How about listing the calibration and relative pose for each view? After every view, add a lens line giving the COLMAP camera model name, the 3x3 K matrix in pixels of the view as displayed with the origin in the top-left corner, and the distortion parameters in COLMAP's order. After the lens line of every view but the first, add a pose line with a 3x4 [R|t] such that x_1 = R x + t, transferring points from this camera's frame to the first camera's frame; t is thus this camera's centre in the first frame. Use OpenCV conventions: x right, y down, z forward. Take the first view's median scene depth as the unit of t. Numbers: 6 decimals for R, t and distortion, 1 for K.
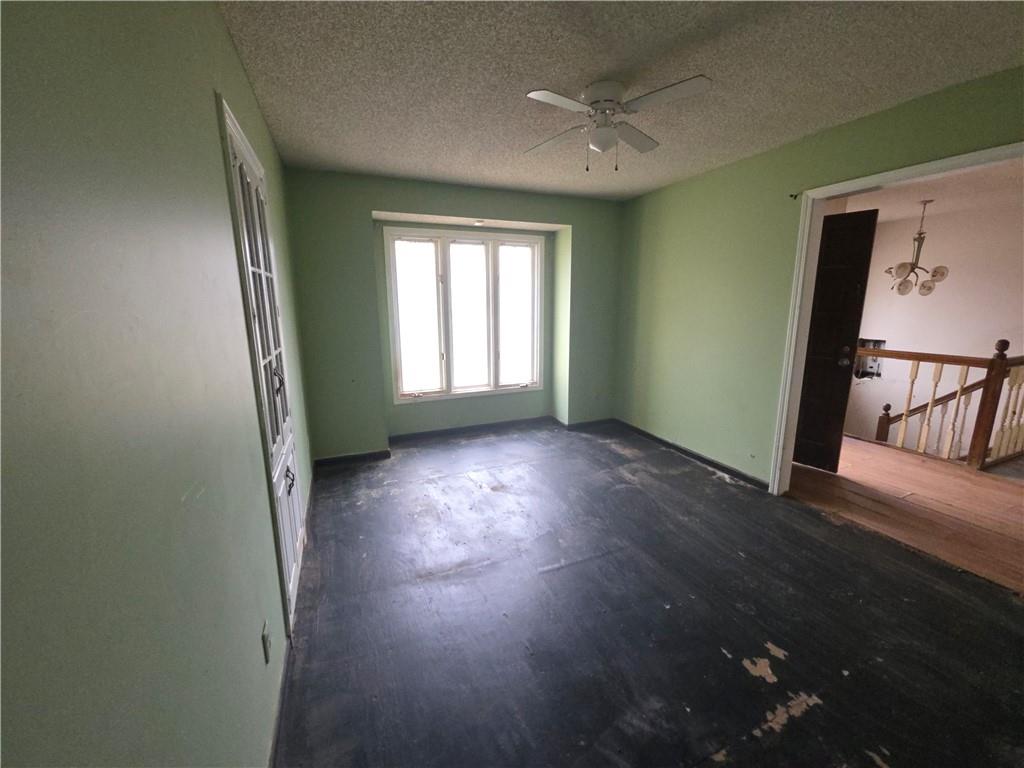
lens RADIAL K [[407.8, 0, 514.5], [0, 407.8, 379.3], [0, 0, 1]] dist [0.007056, -0.005637]
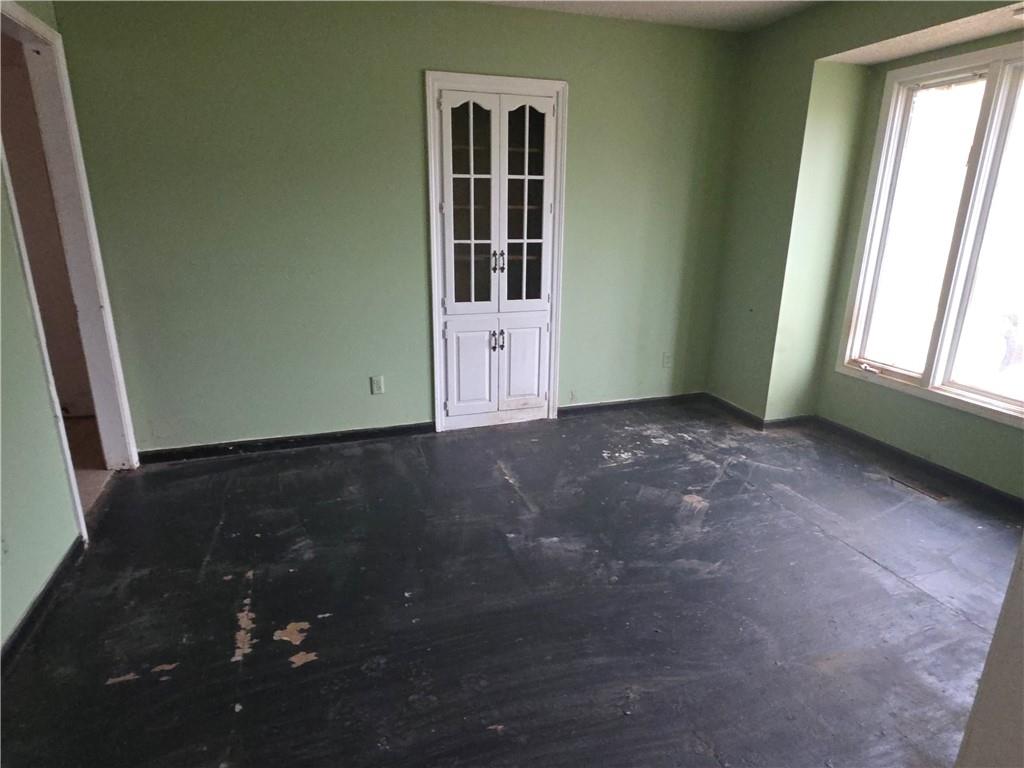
lens RADIAL K [[602.8, 0, 509.0], [0, 602.8, 388.2], [0, 0, 1]] dist [-0.001925, 0.000381]
pose [[-0.086363, 0.294161, -0.951846, 1.623104], [-0.196995, 0.931510, 0.305750, -0.248501], [0.976593, 0.213914, -0.022499, 1.367757]]
